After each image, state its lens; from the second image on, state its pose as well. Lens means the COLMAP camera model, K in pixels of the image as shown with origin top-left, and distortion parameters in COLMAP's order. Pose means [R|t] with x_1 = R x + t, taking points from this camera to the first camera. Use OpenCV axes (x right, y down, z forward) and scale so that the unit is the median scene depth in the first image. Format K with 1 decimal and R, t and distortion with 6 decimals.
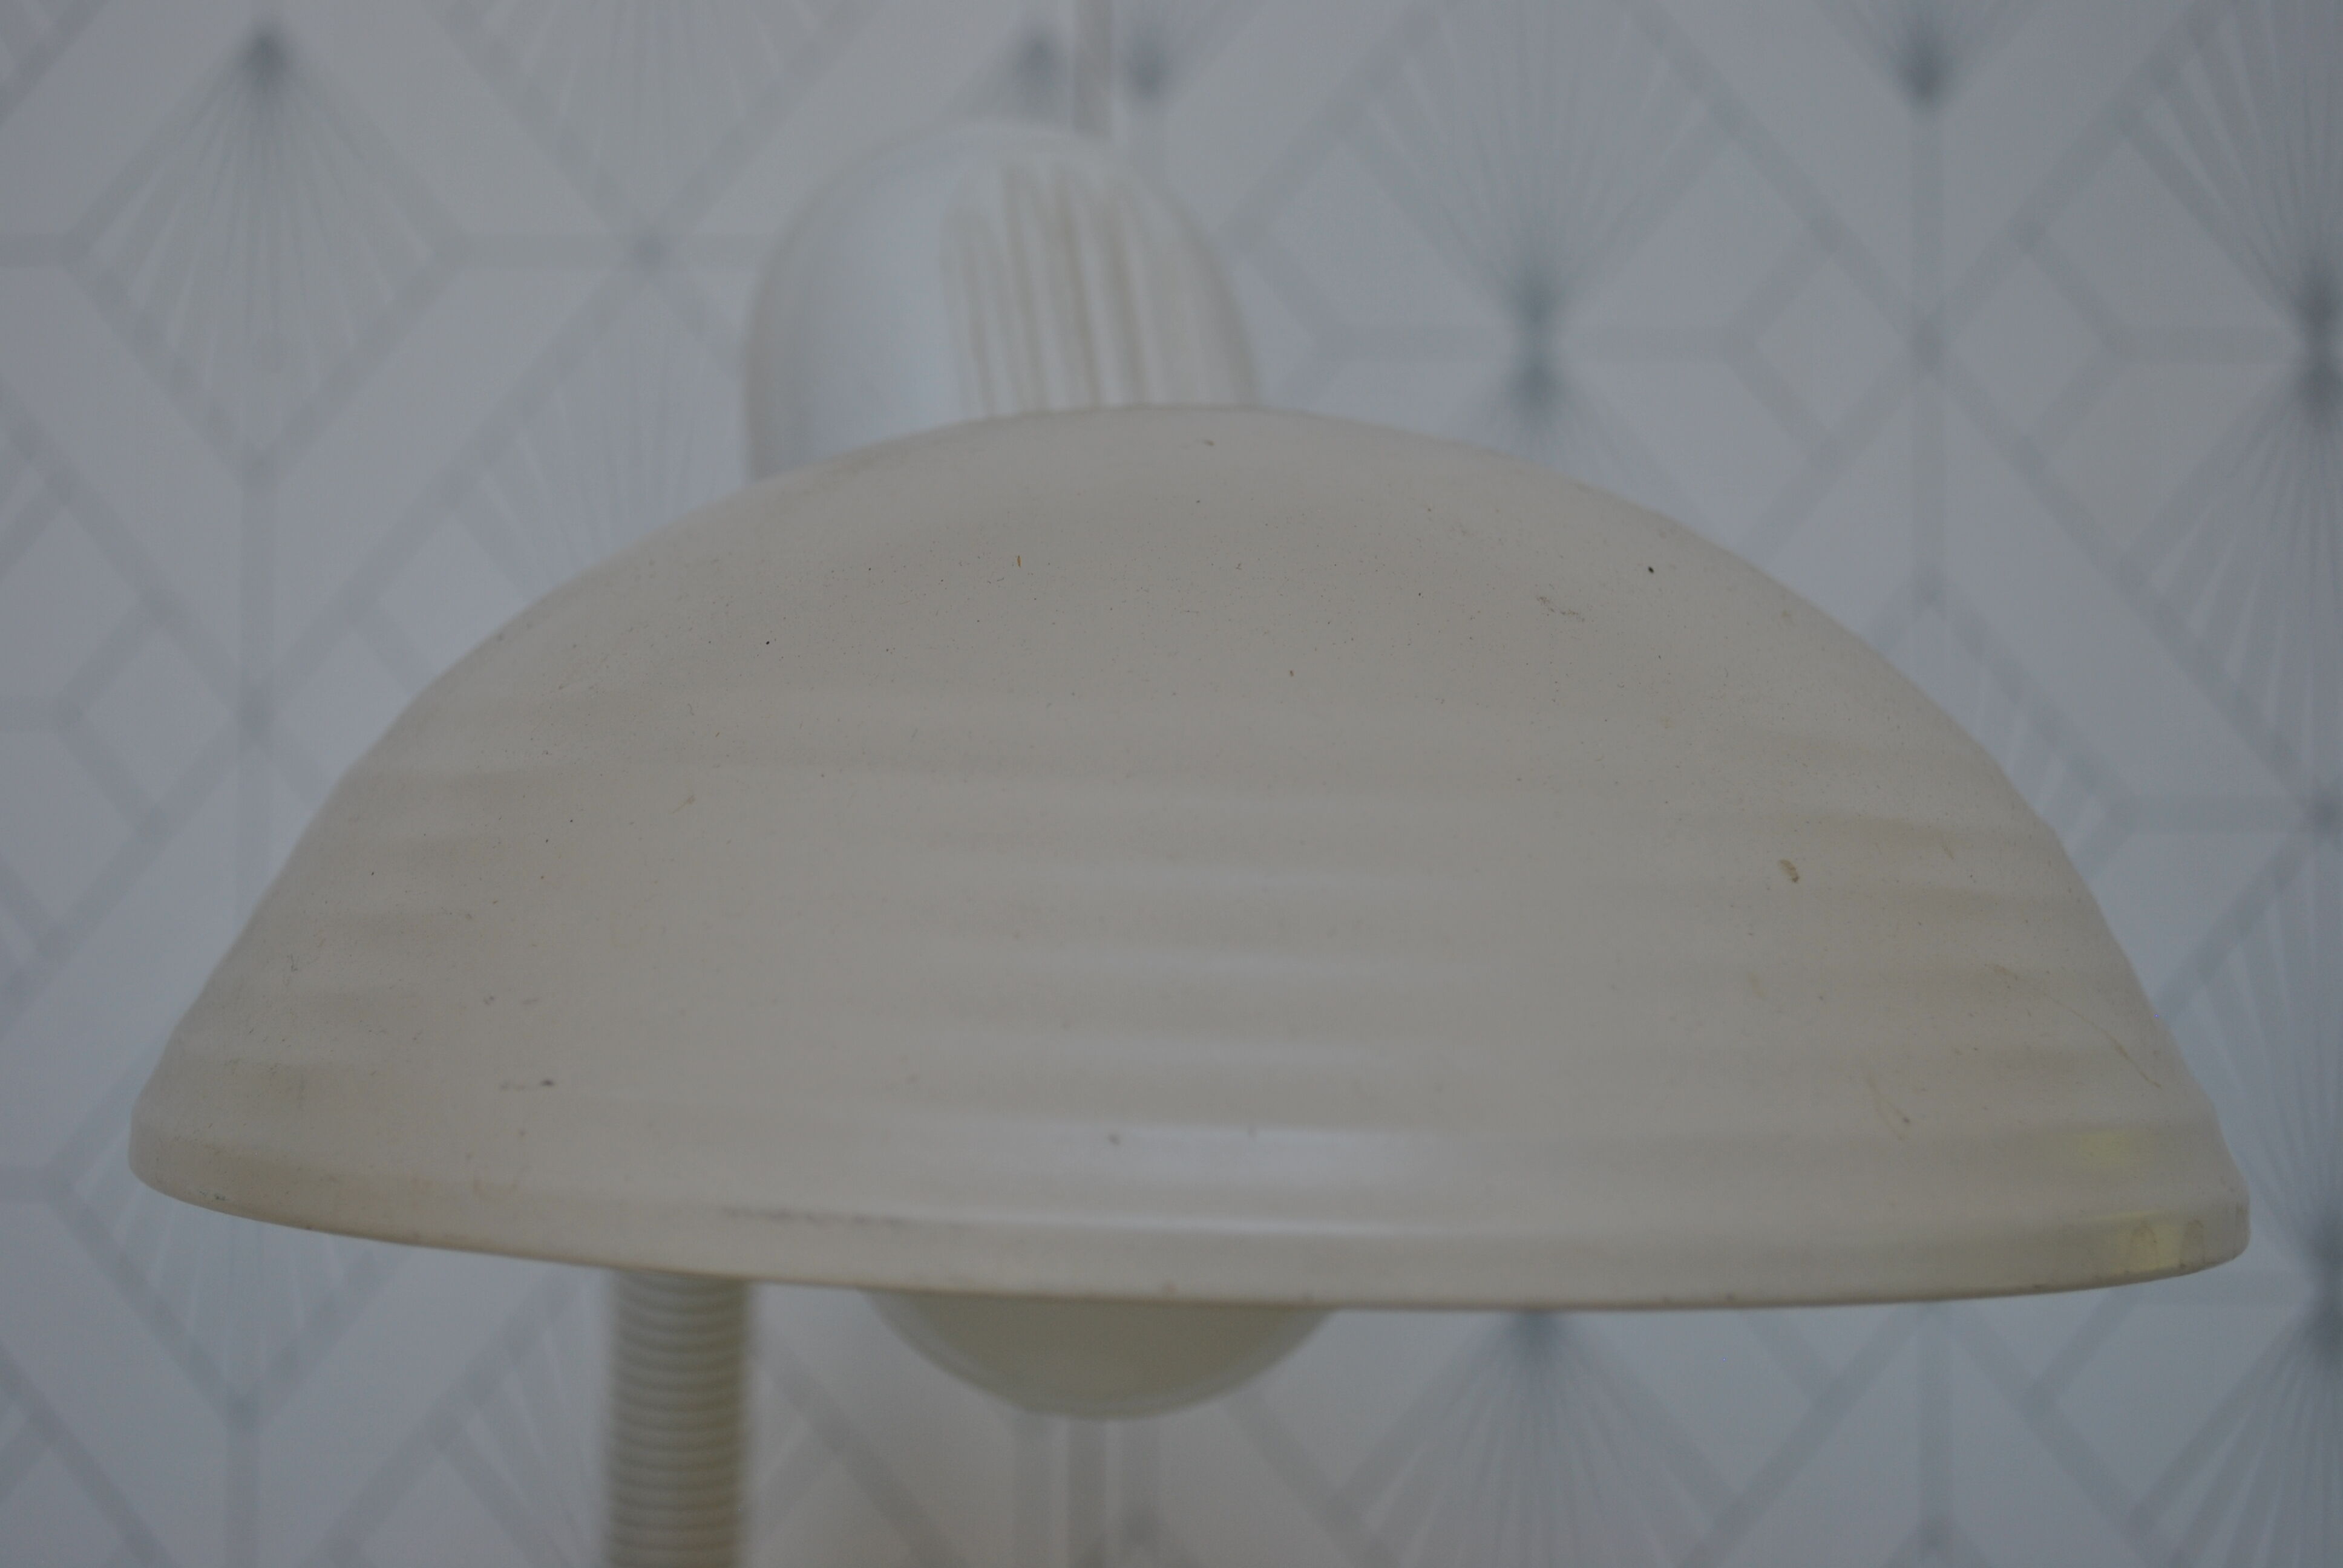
lens RADIAL K [[3037.7, 0, 1182.6], [0, 3037.7, 767.3], [0, 0, 1]] dist [-0.002016, 0.000000]
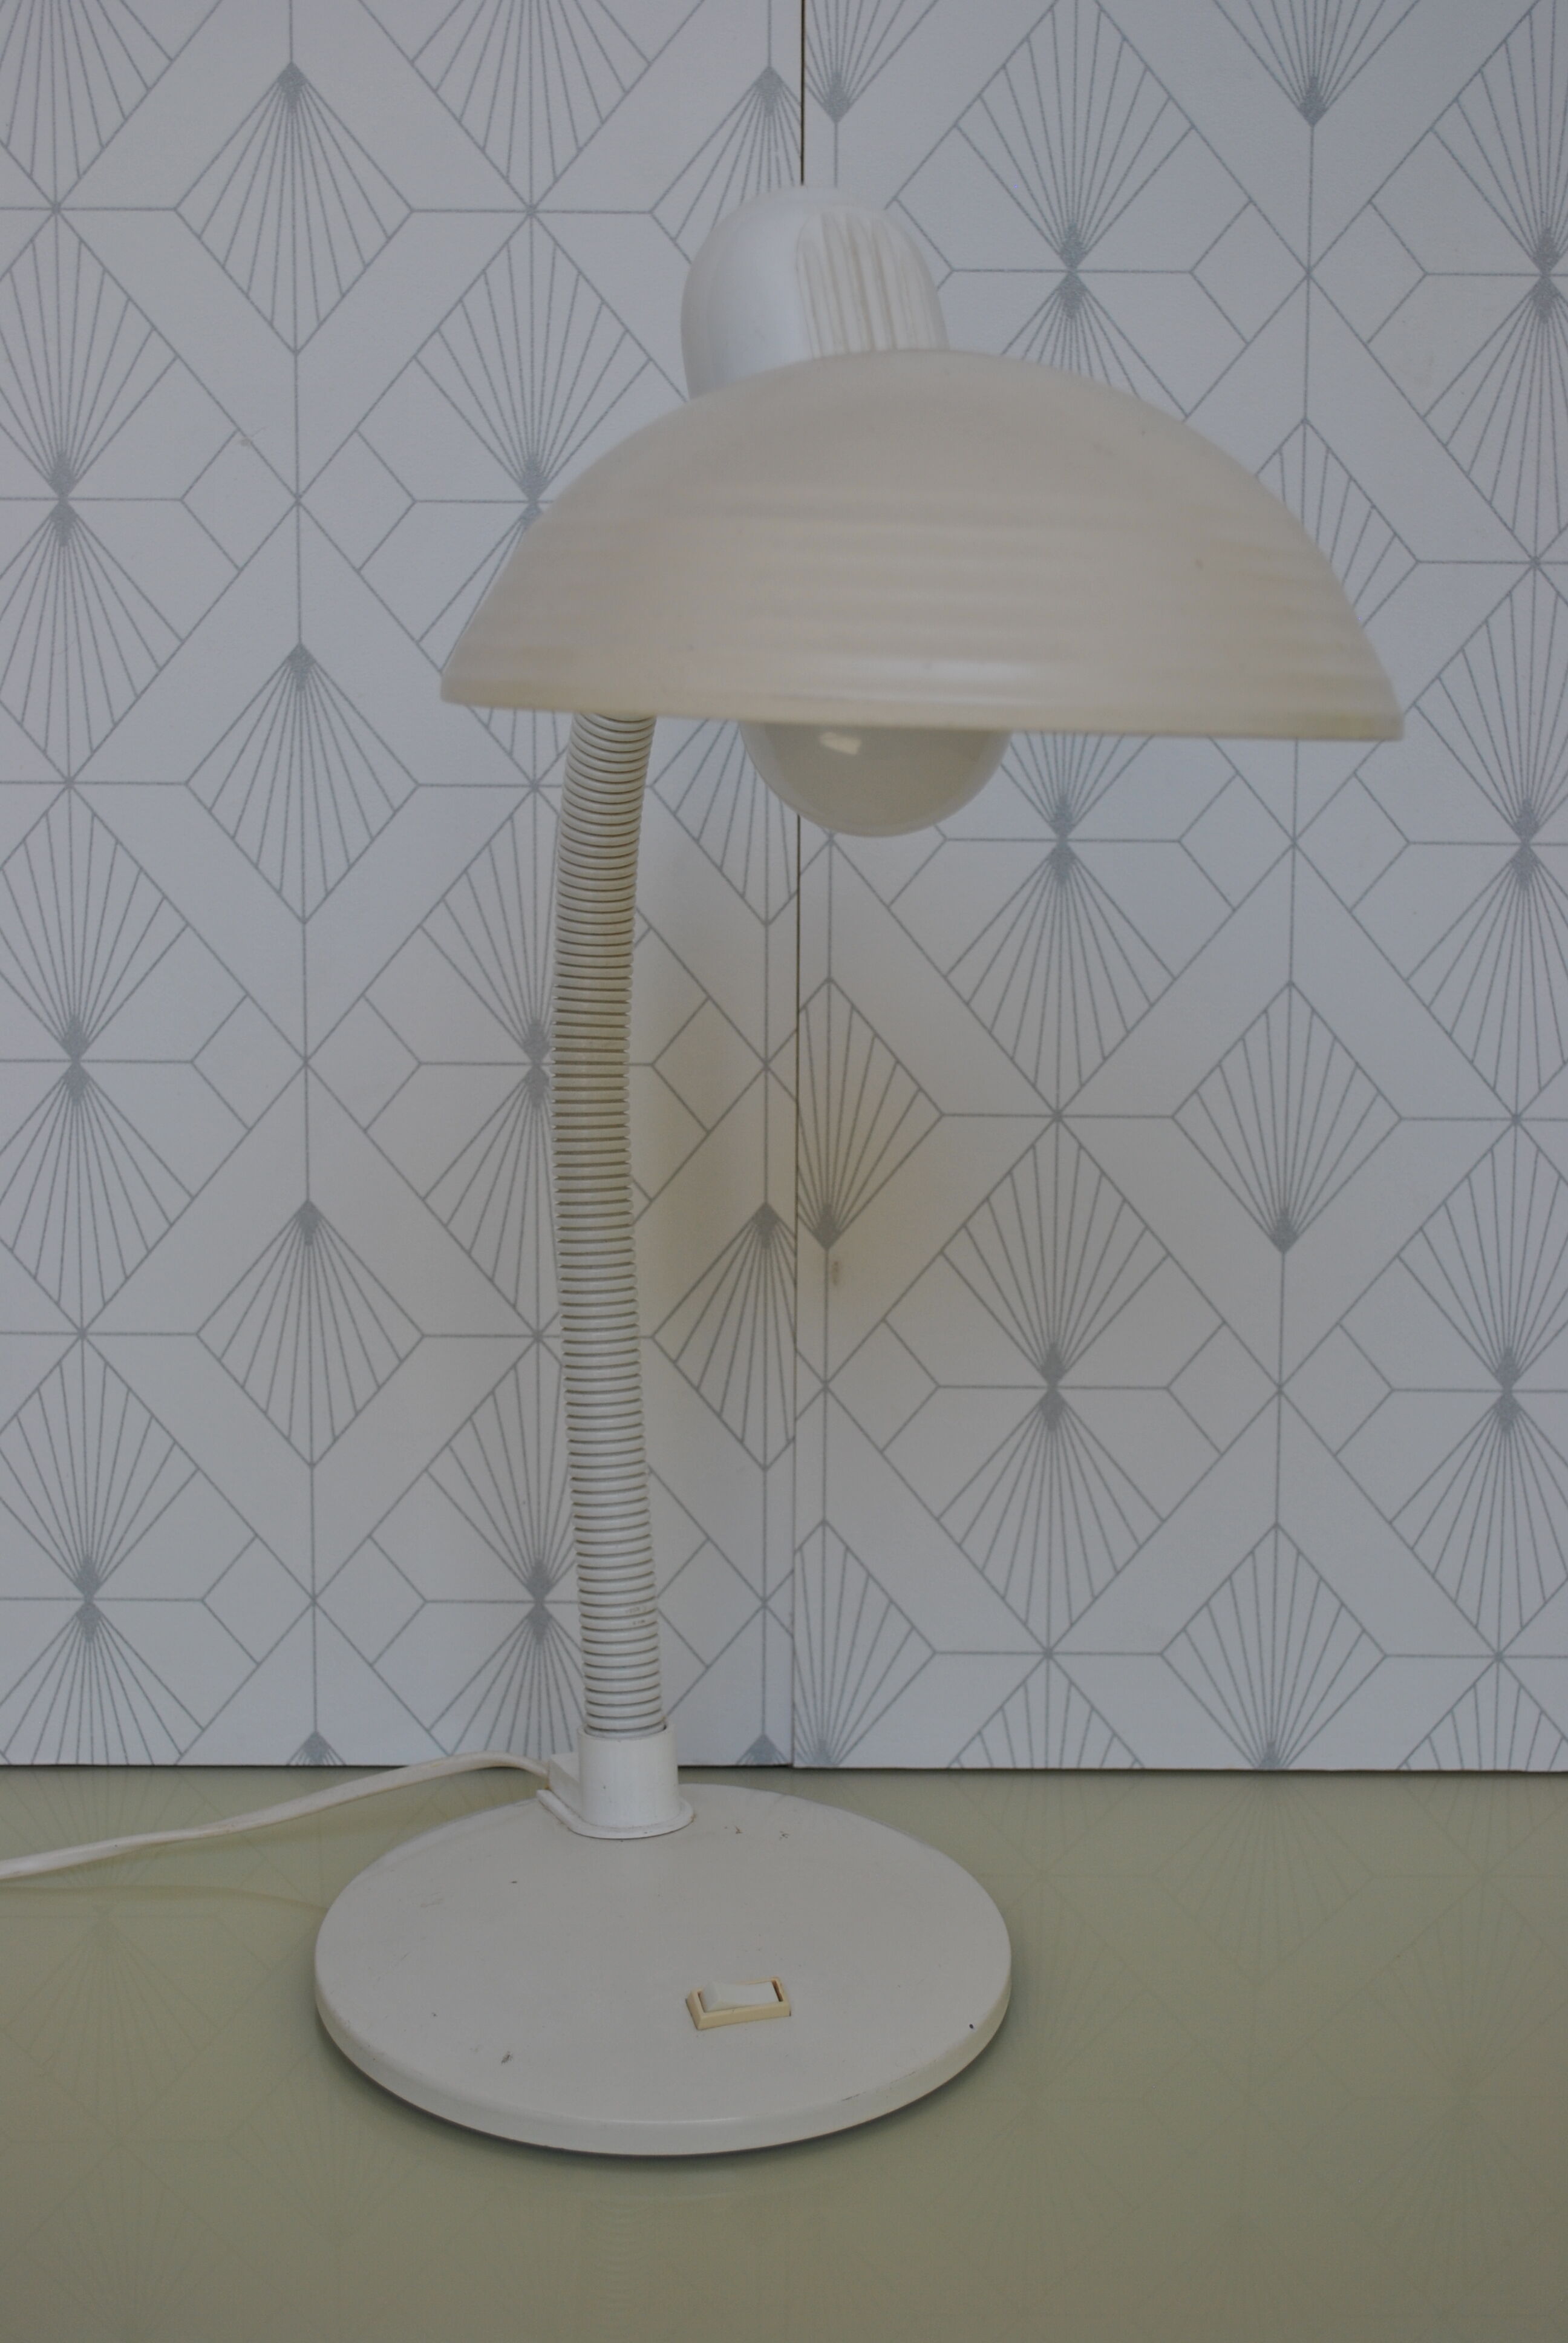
lens RADIAL K [[3283.7, 0, 779.2], [0, 3283.7, 1180.8], [0, 0, 1]] dist [-0.031896, 0.000000]
pose [[0.999033, -0.007982, 0.043246, -0.179665], [-0.000124, 0.982875, 0.184272, 0.025398], [-0.043976, -0.184100, 0.981923, -1.208542]]
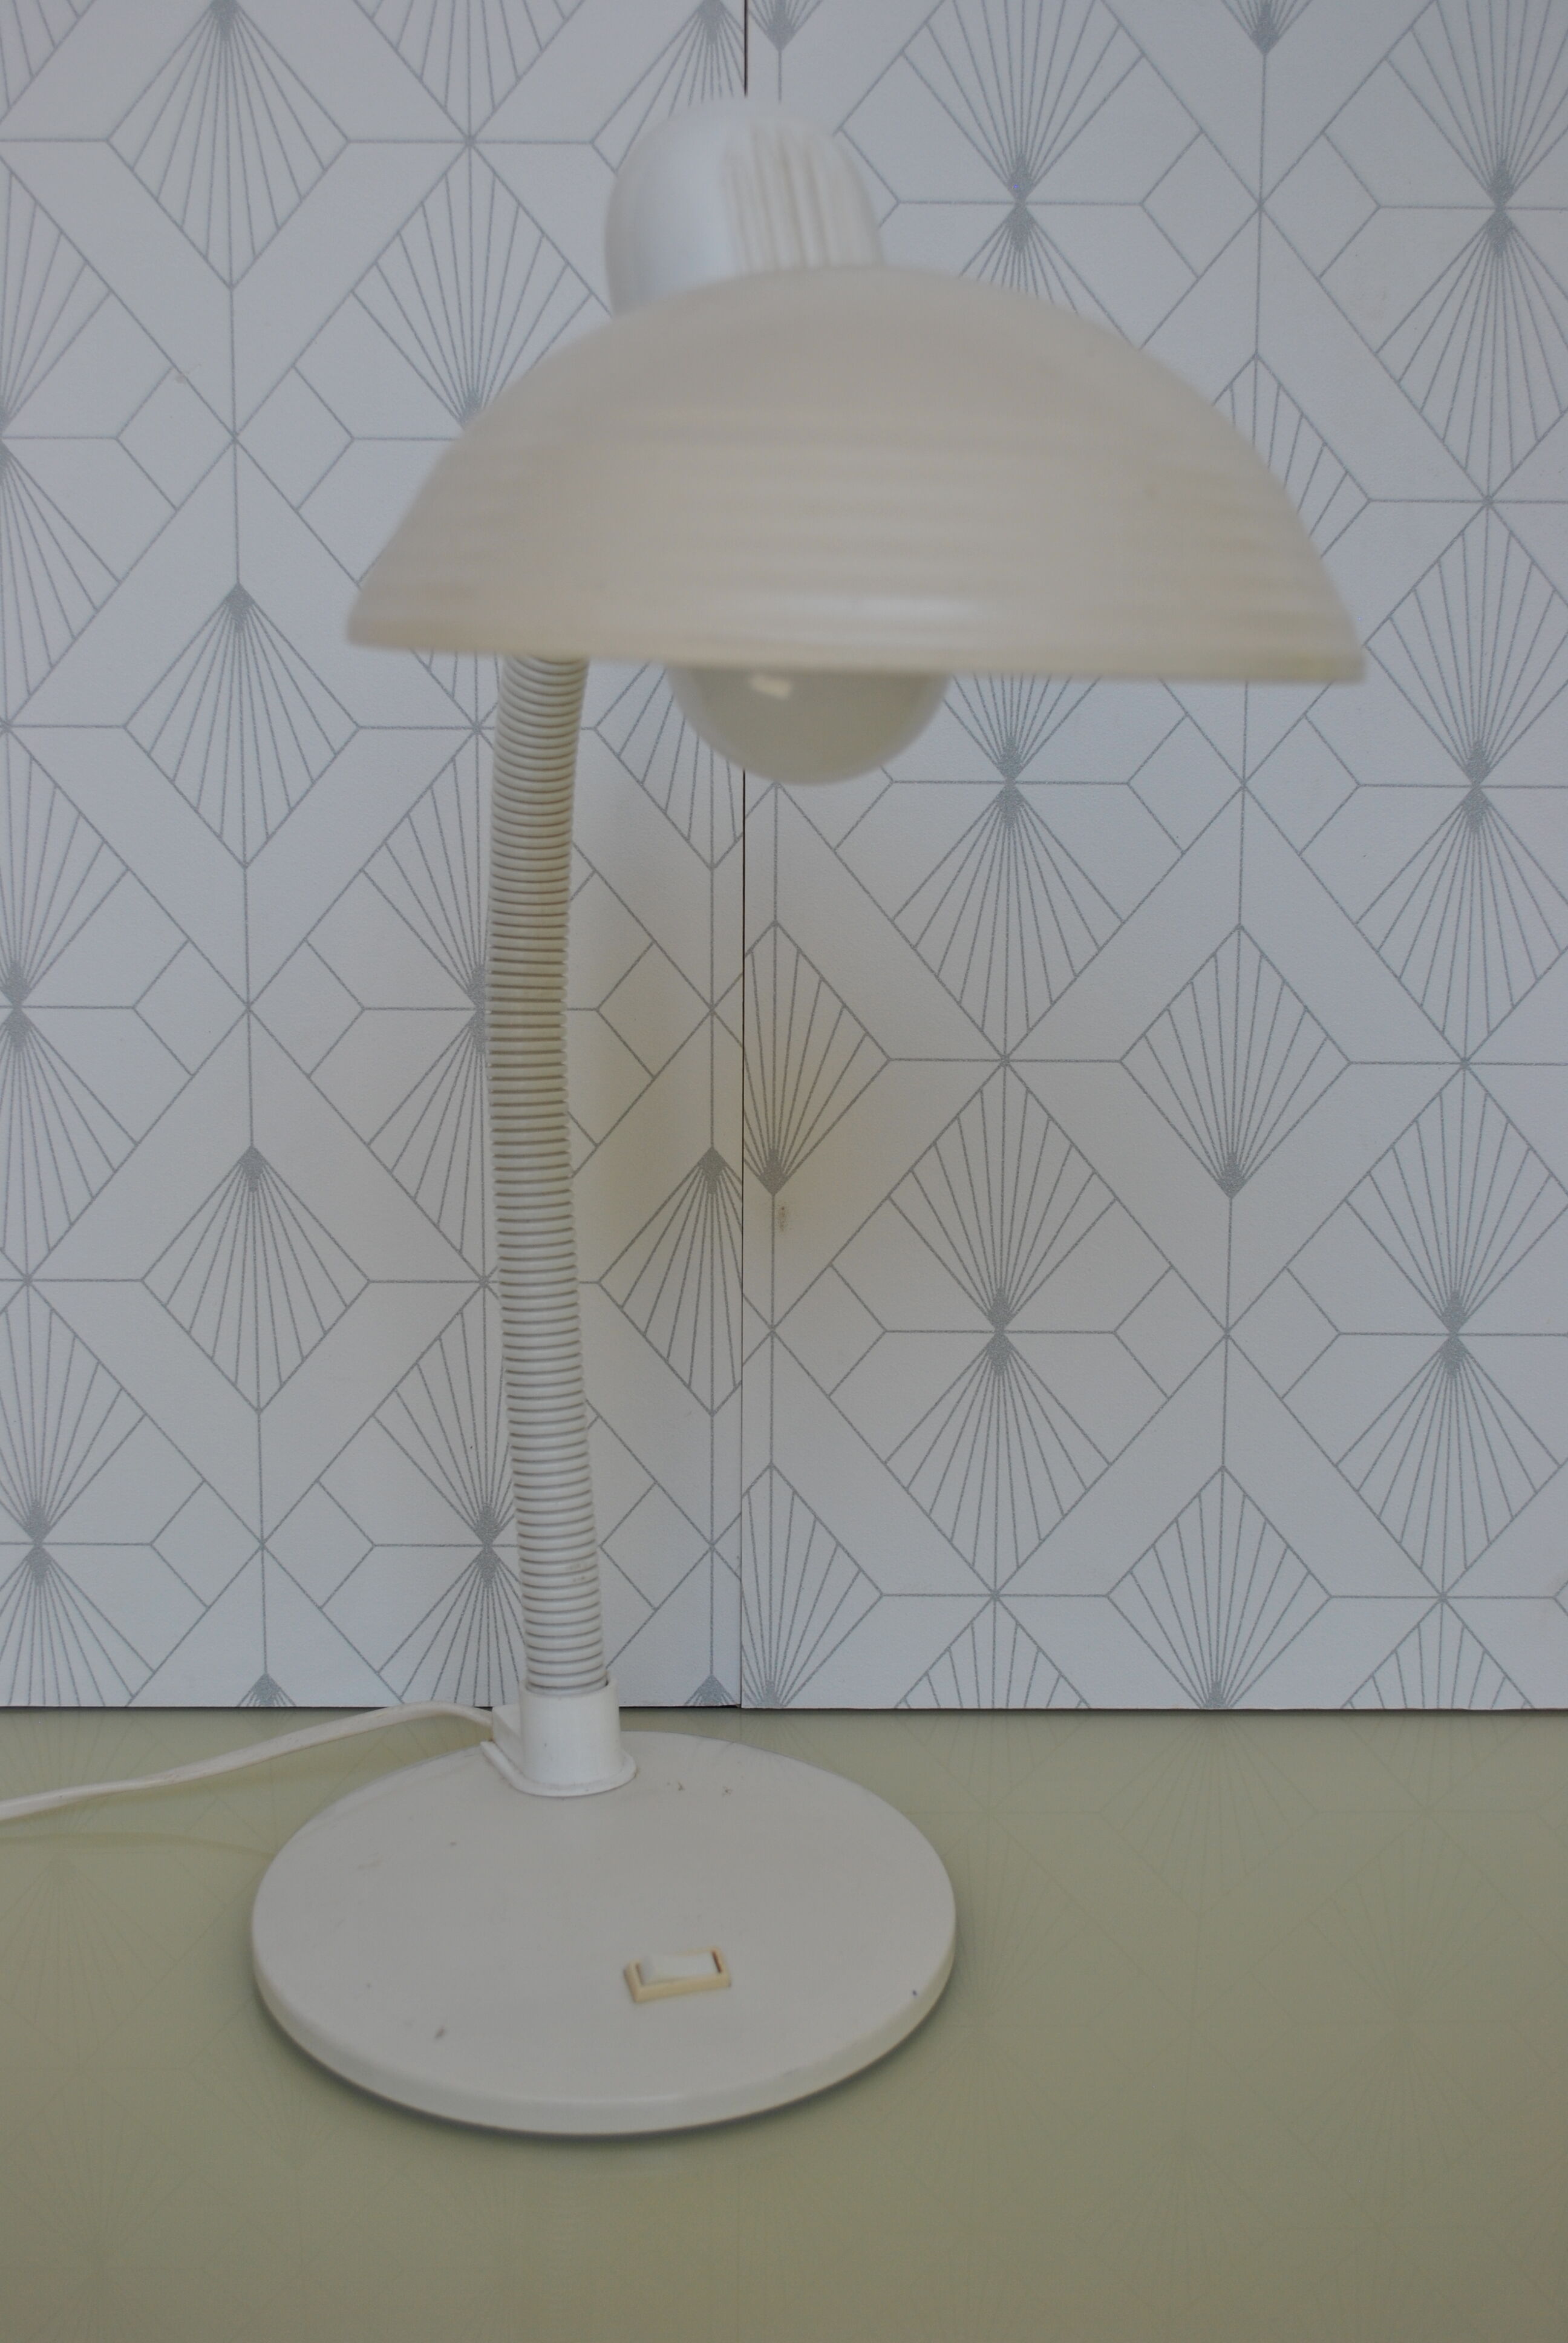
lens RADIAL K [[2897.8, 0, 761.6], [0, 2897.8, 1164.2], [0, 0, 1]] dist [-0.039092, 0.000000]
pose [[0.998984, -0.010242, 0.043884, -0.137471], [0.000756, 0.977501, 0.210930, 0.053274], [-0.045057, -0.210683, 0.976516, -0.880115]]
